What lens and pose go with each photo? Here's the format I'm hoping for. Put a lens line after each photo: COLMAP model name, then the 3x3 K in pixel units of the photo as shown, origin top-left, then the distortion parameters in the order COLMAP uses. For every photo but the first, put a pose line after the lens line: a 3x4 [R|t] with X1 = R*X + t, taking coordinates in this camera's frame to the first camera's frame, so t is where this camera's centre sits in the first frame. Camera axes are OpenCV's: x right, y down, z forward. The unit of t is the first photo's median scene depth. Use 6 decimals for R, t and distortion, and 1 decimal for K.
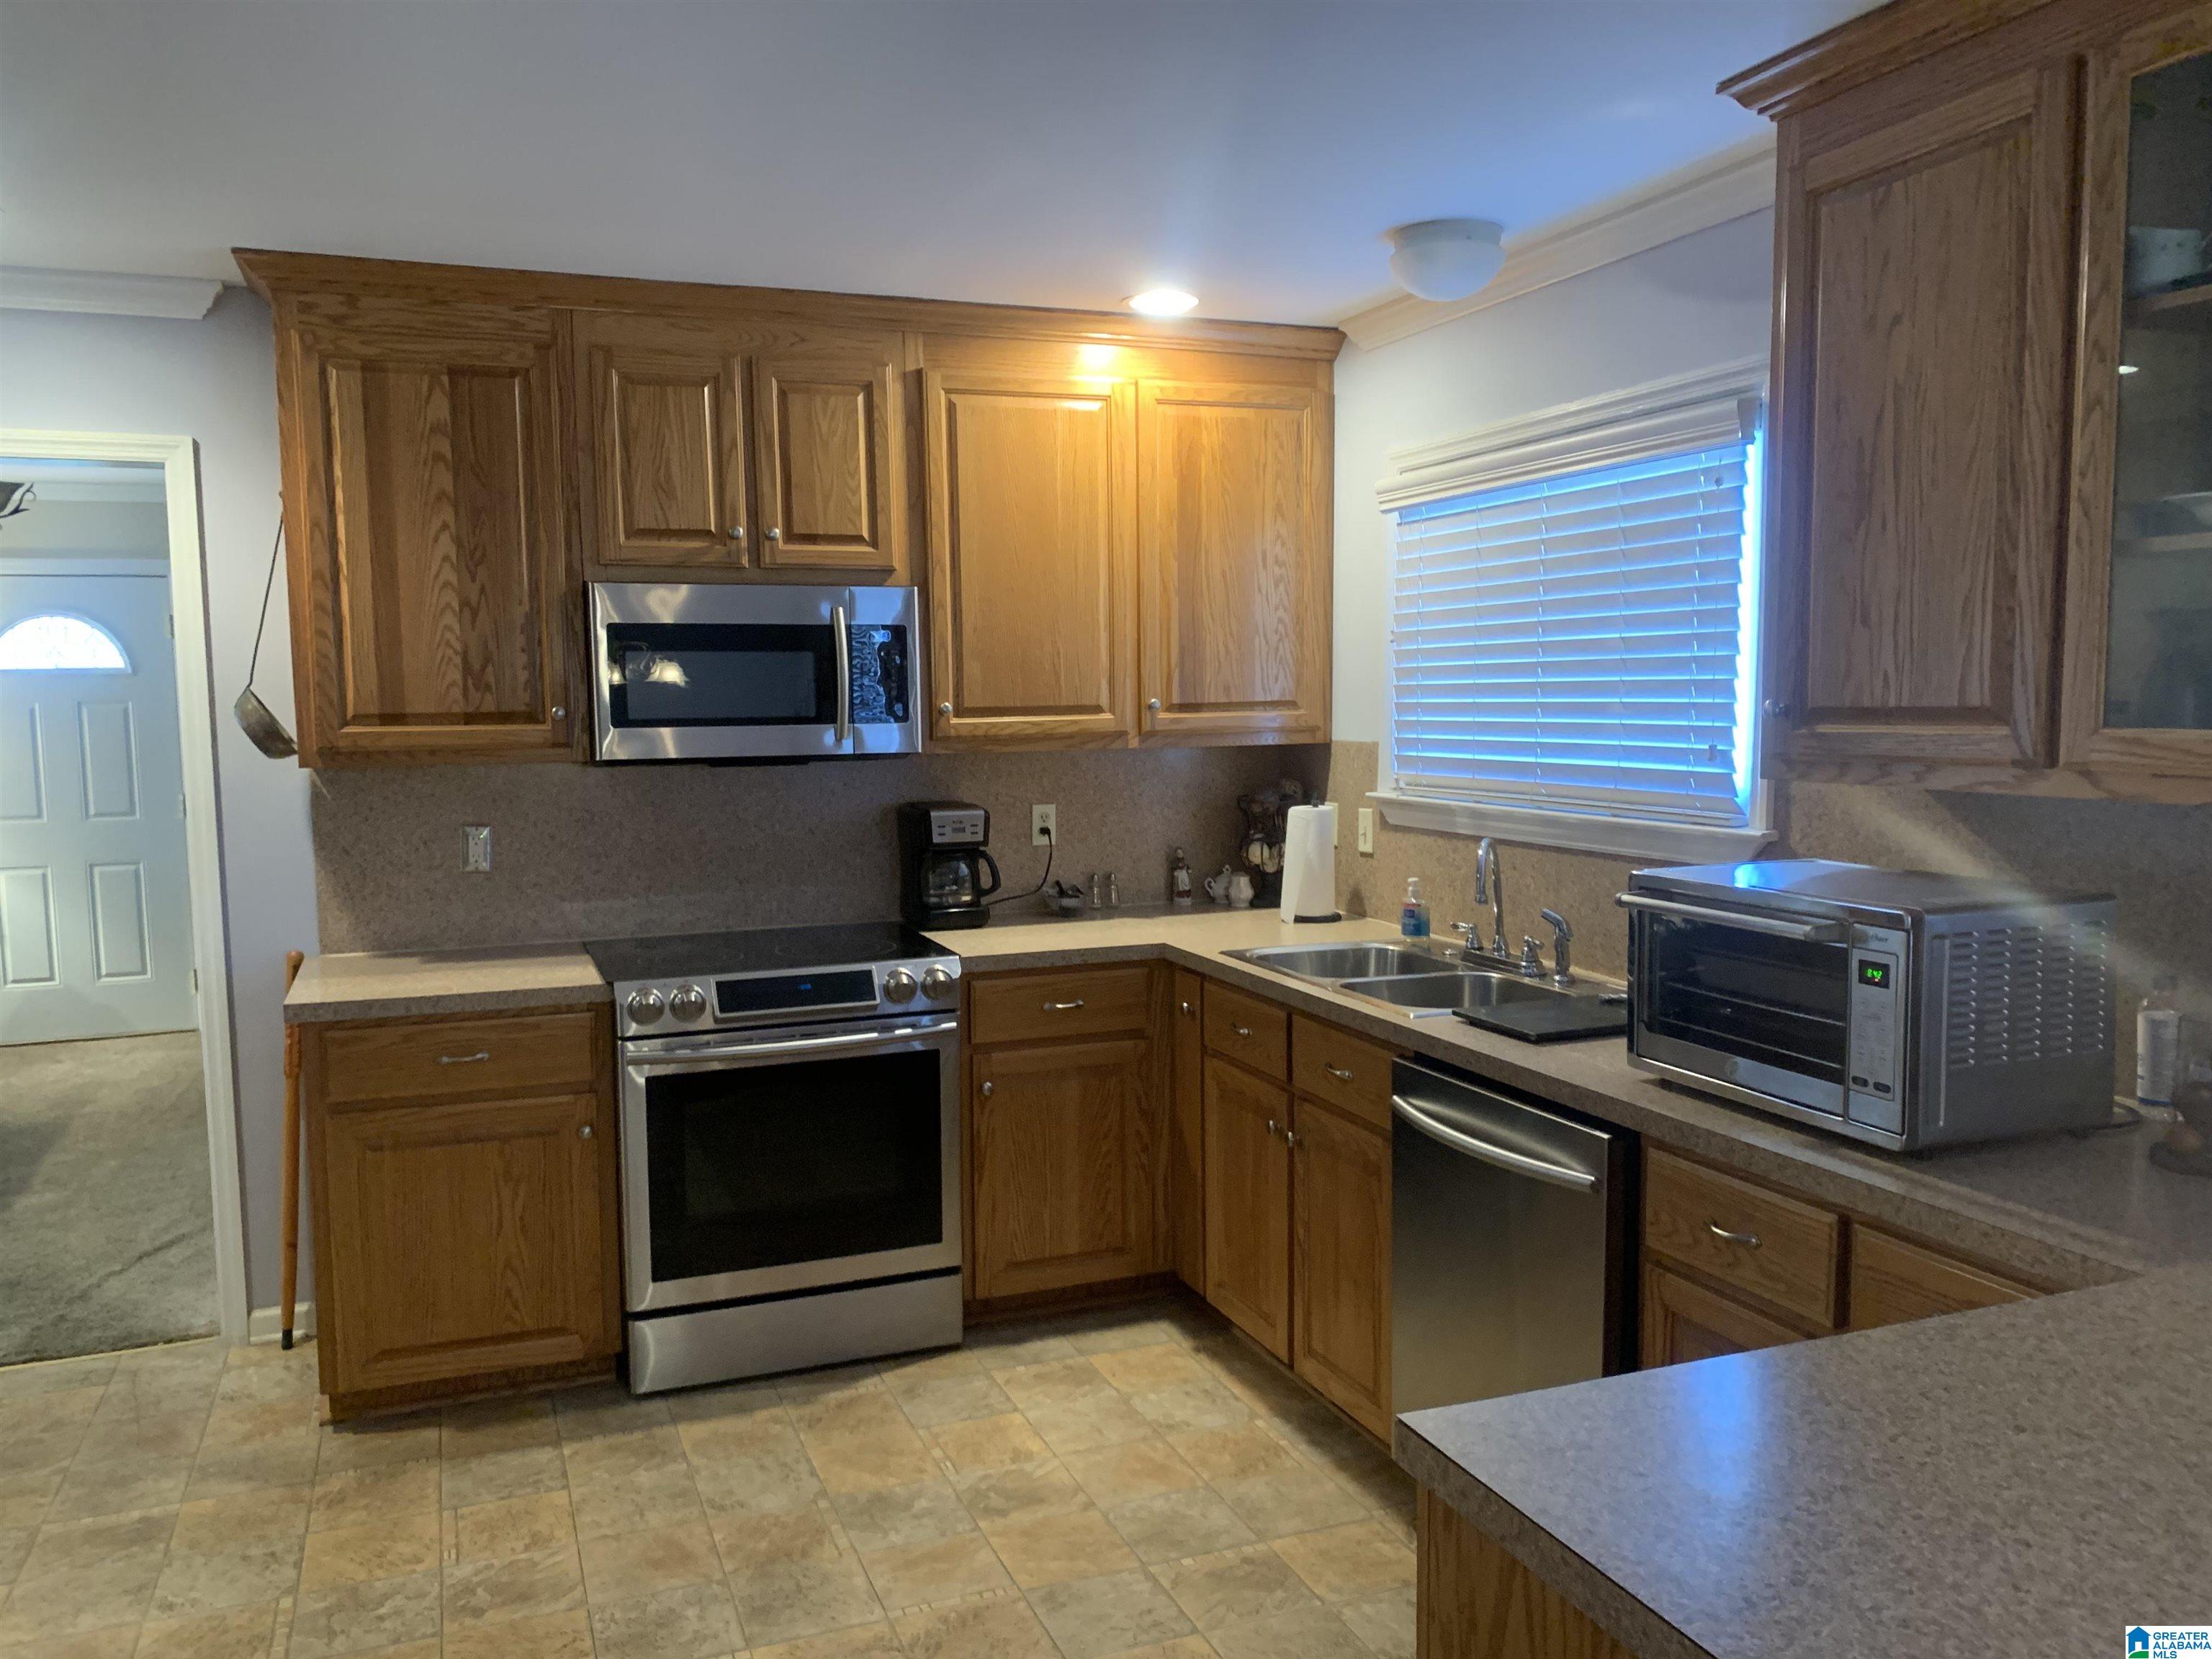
lens RADIAL K [[1684.9, 0, 1102.0], [0, 1684.9, 846.3], [0, 0, 1]] dist [0.039540, -0.057834]
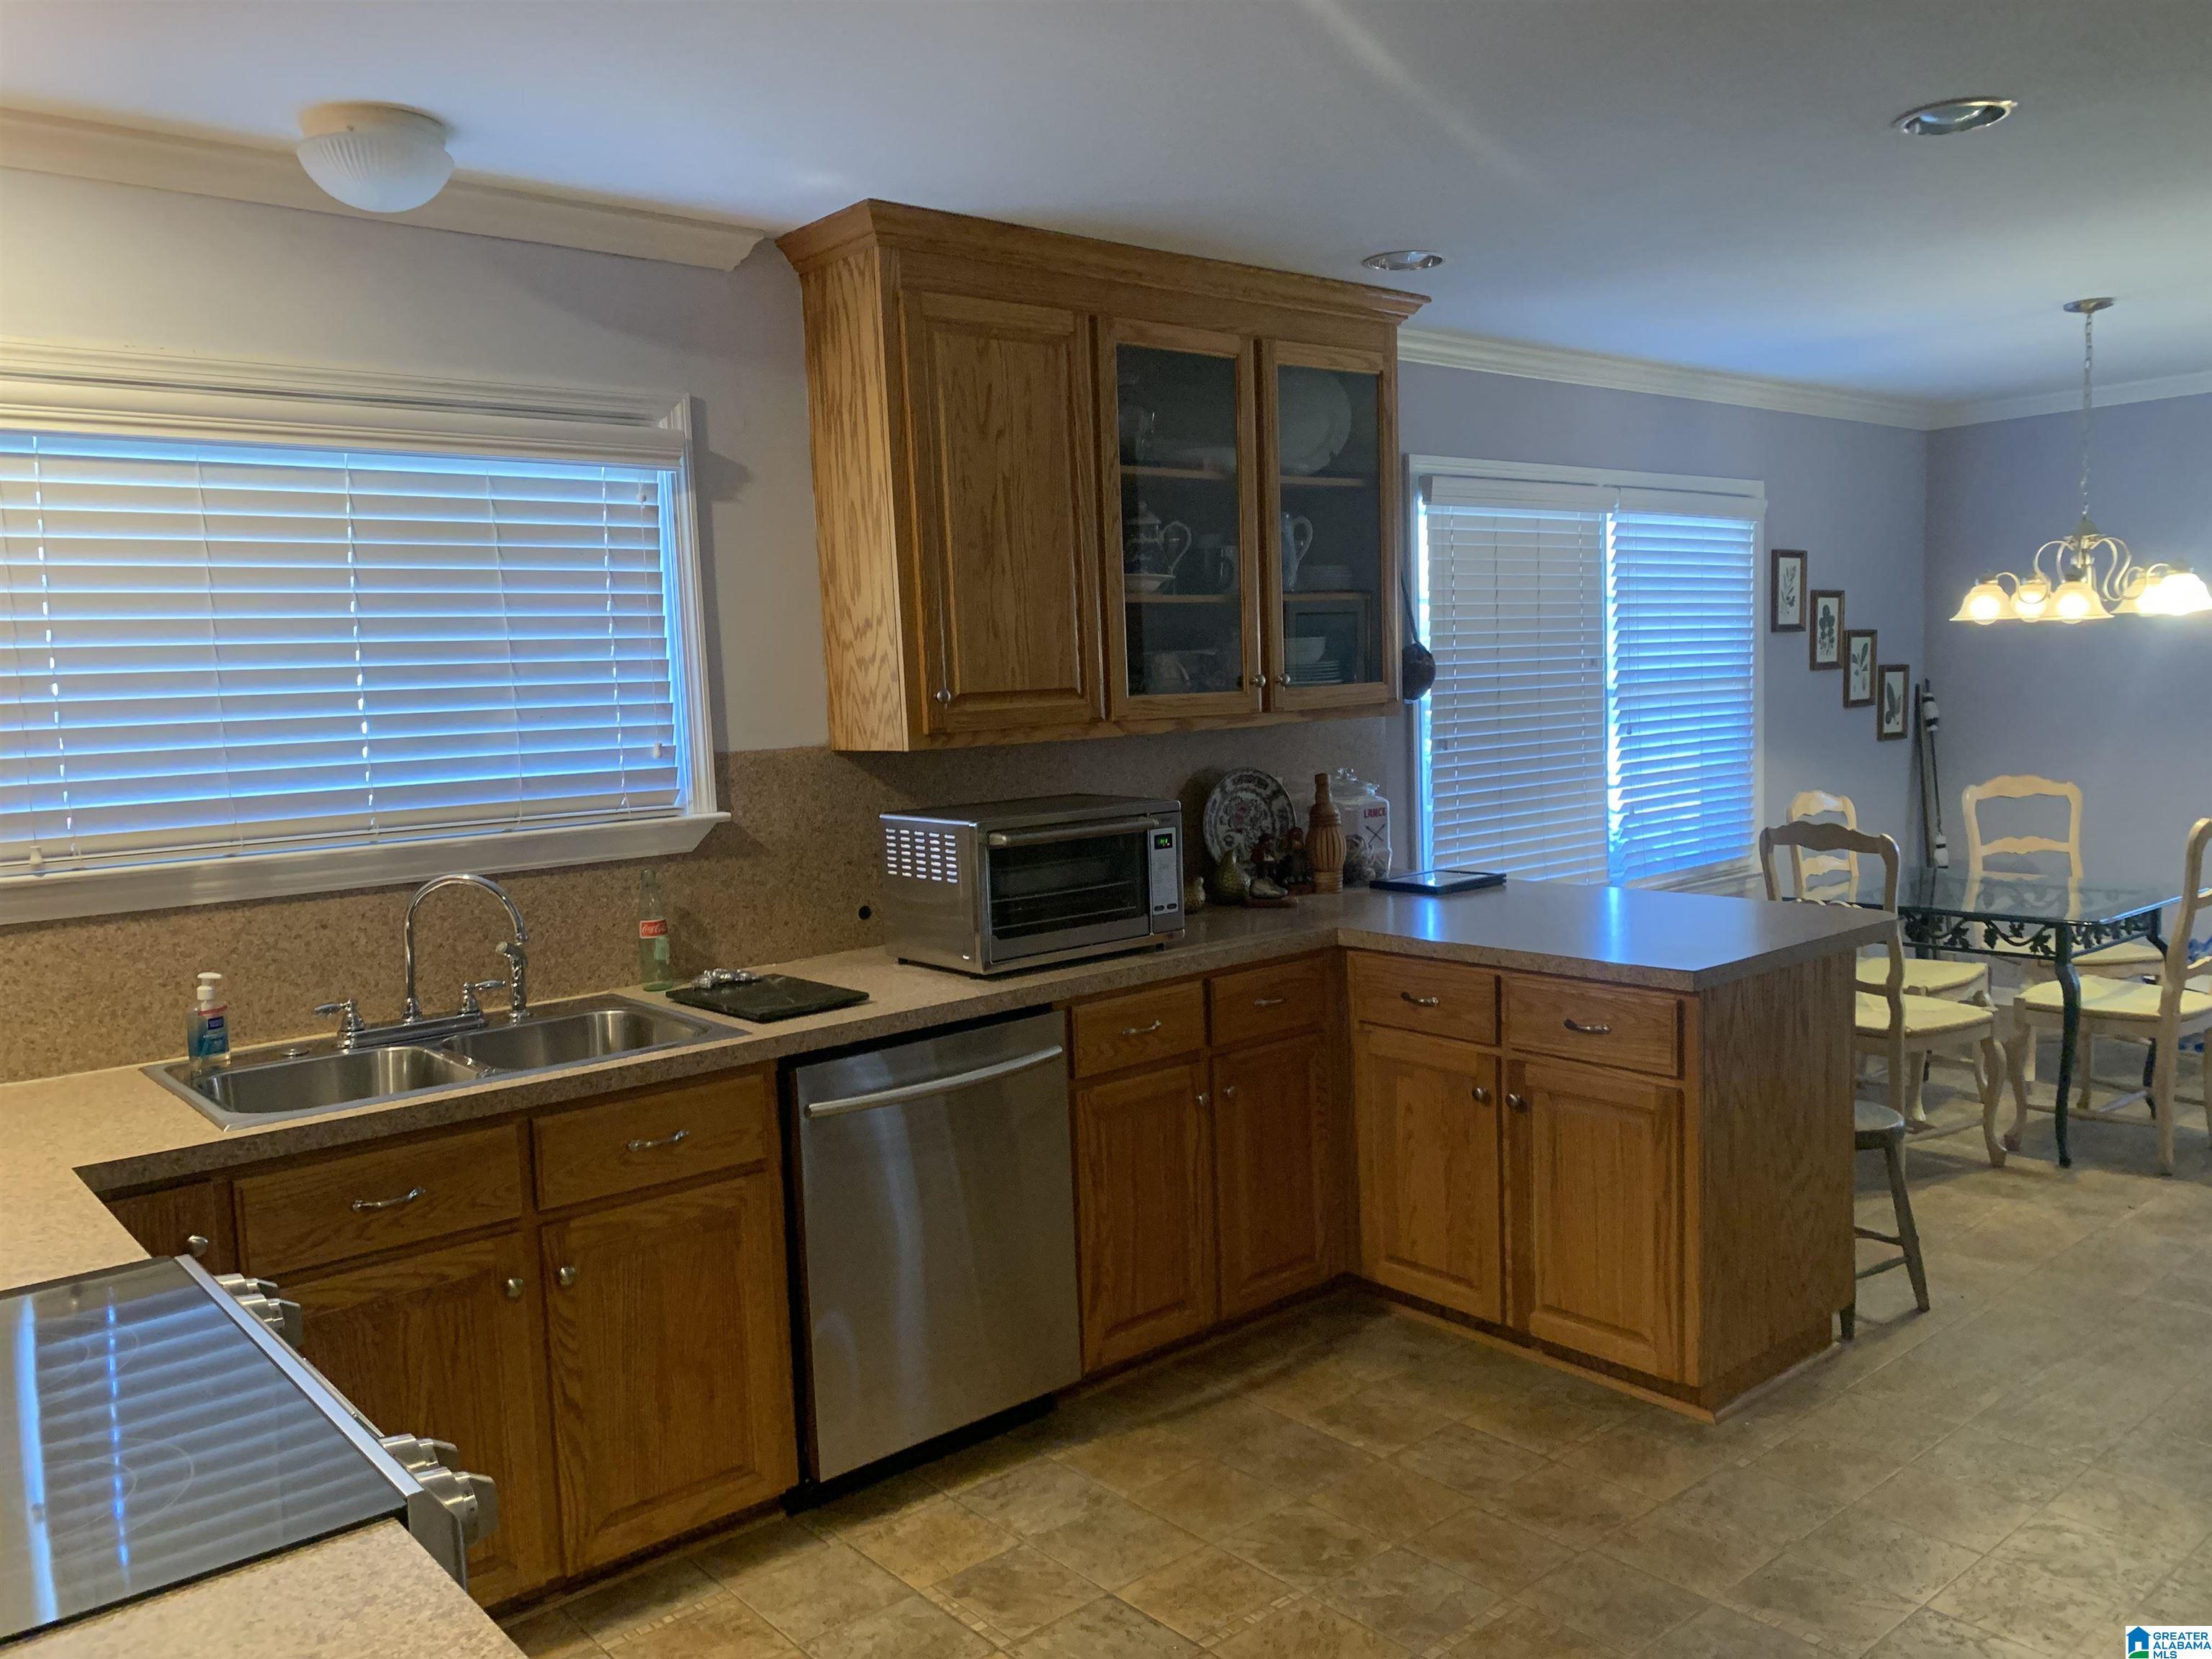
lens RADIAL K [[1678.0, 0, 1105.5], [0, 1678.0, 845.1], [0, 0, 1]] dist [0.070430, -0.086749]
pose [[-0.325282, -0.075341, 0.942611, -0.679114], [0.127434, 0.984235, 0.122644, -0.082349], [-0.936991, 0.160015, -0.310553, 0.972030]]
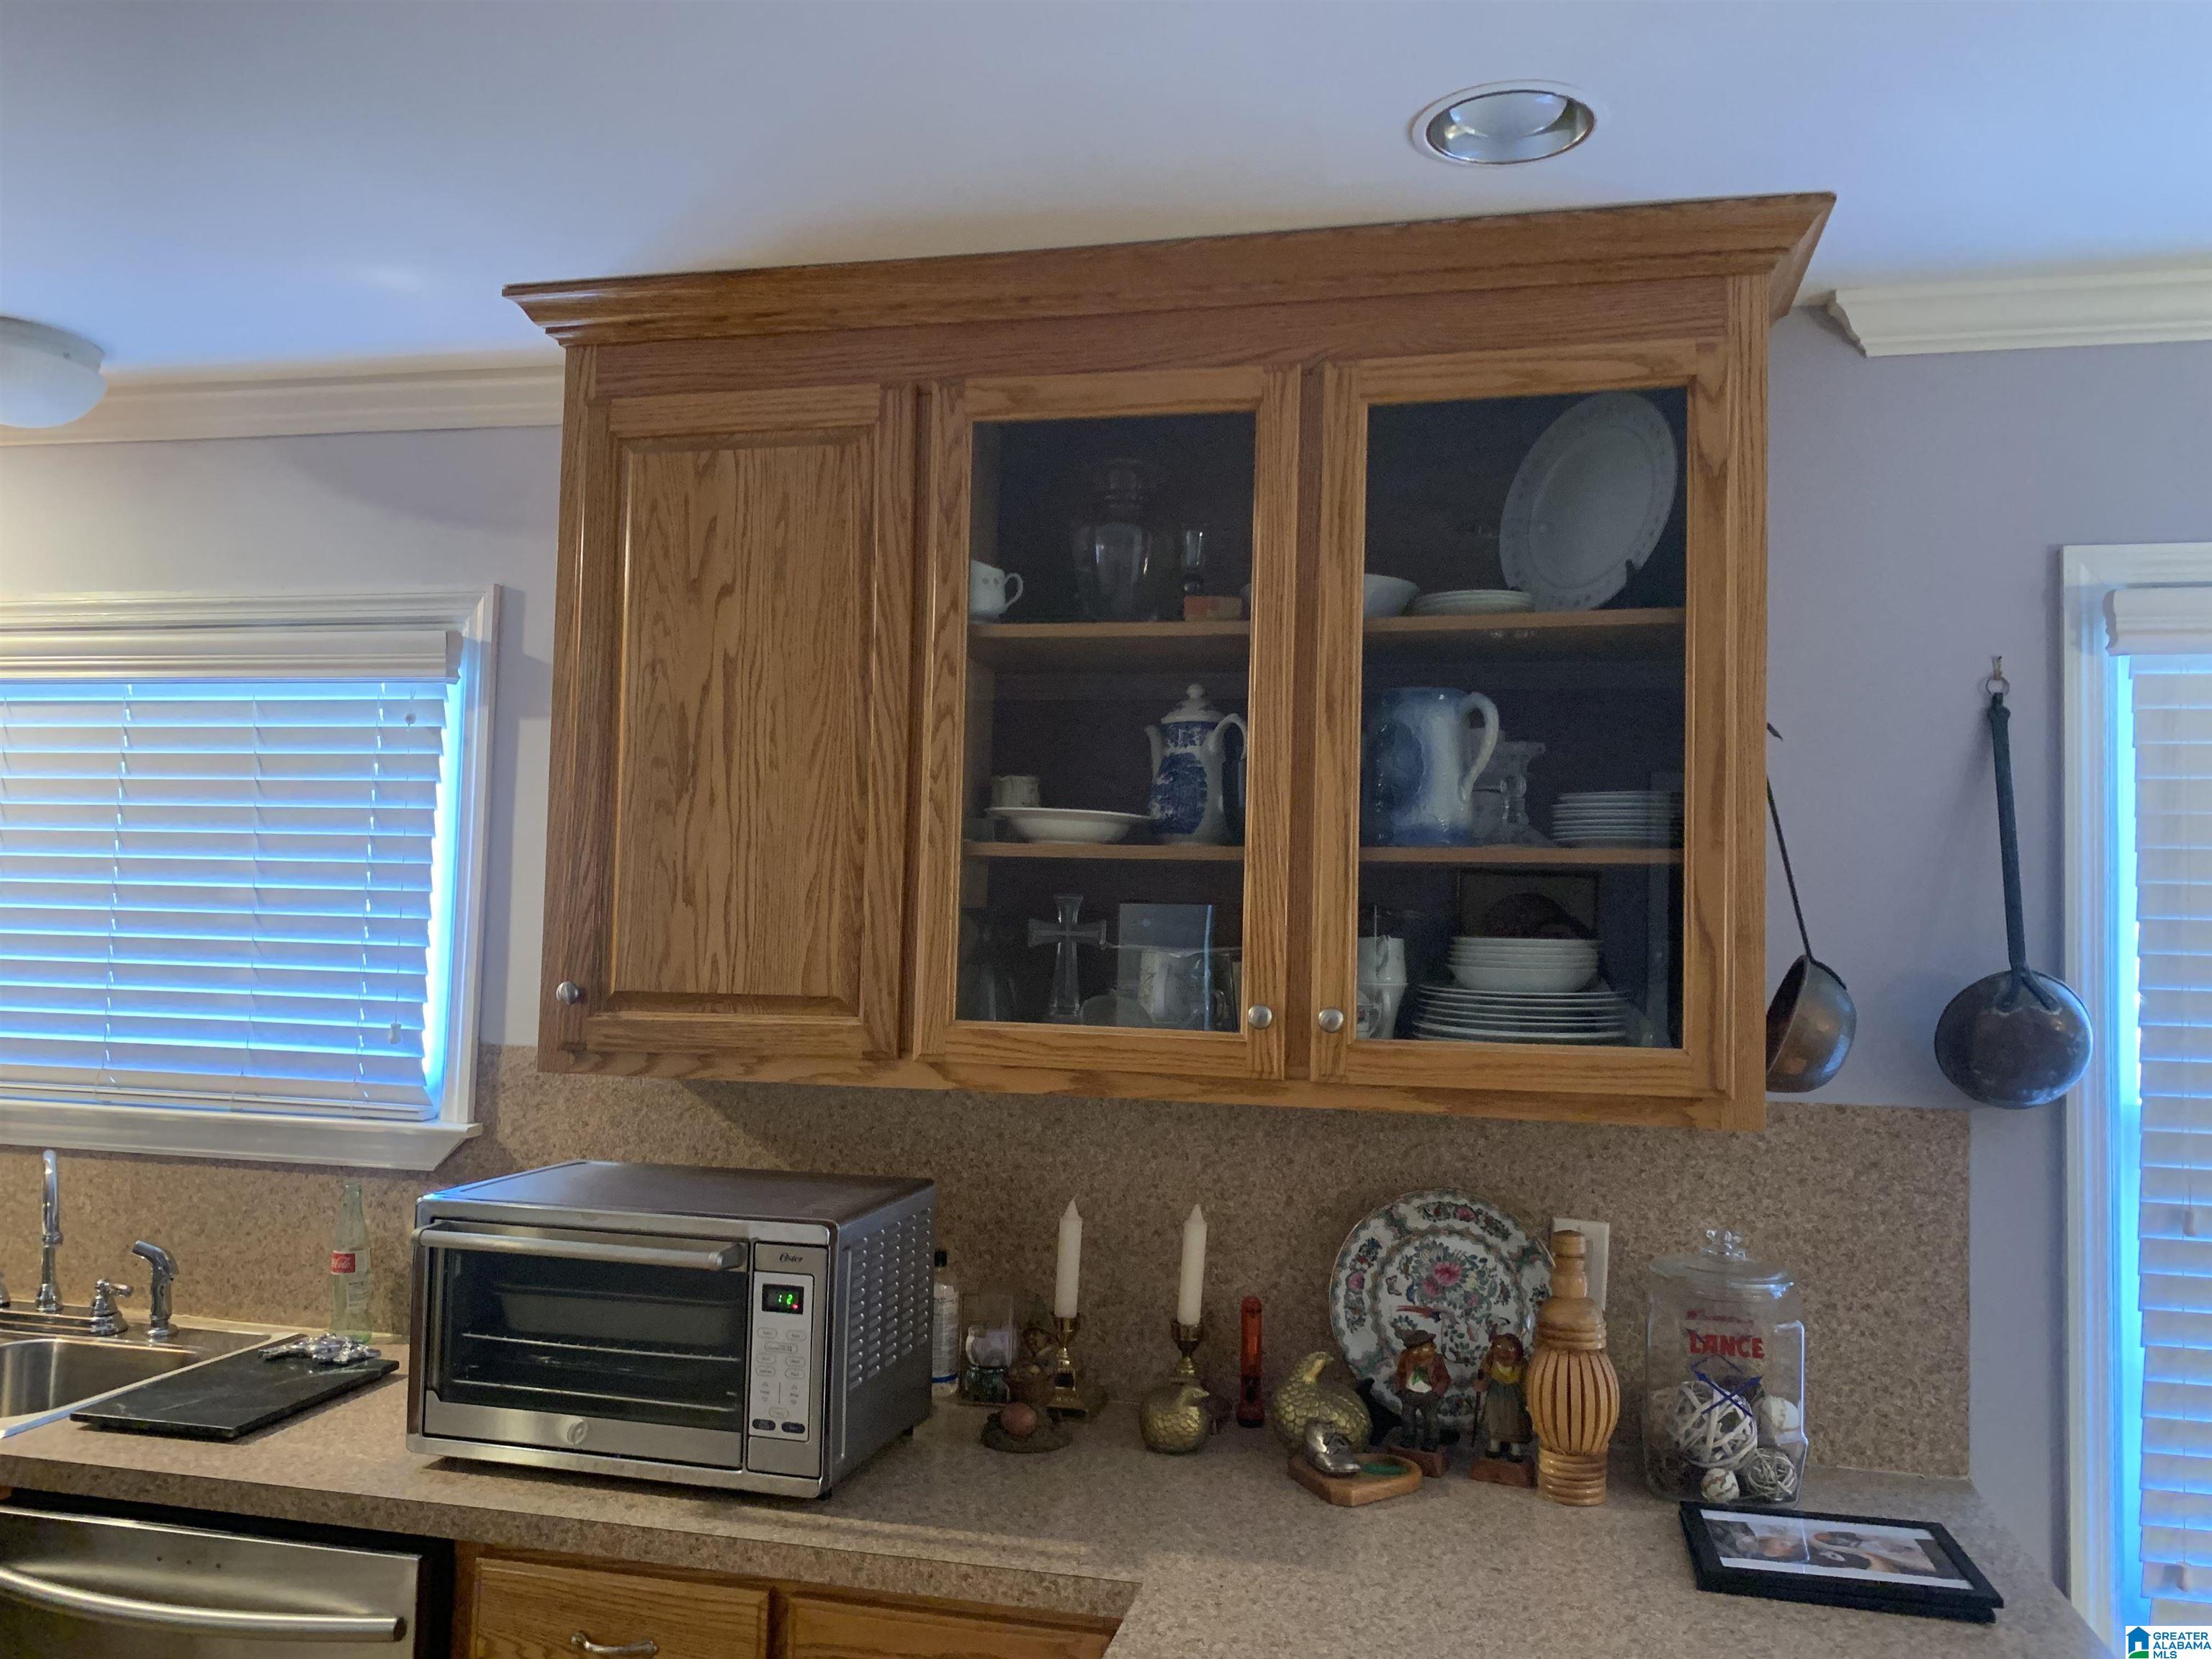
lens RADIAL K [[1684.9, 0, 1102.0], [0, 1684.9, 846.3], [0, 0, 1]] dist [0.039540, -0.057834]
pose [[0.568916, 0.066570, 0.819697, -0.124409], [0.043712, 0.992862, -0.110972, -0.034772], [-0.821233, 0.098964, 0.561945, 0.204874]]
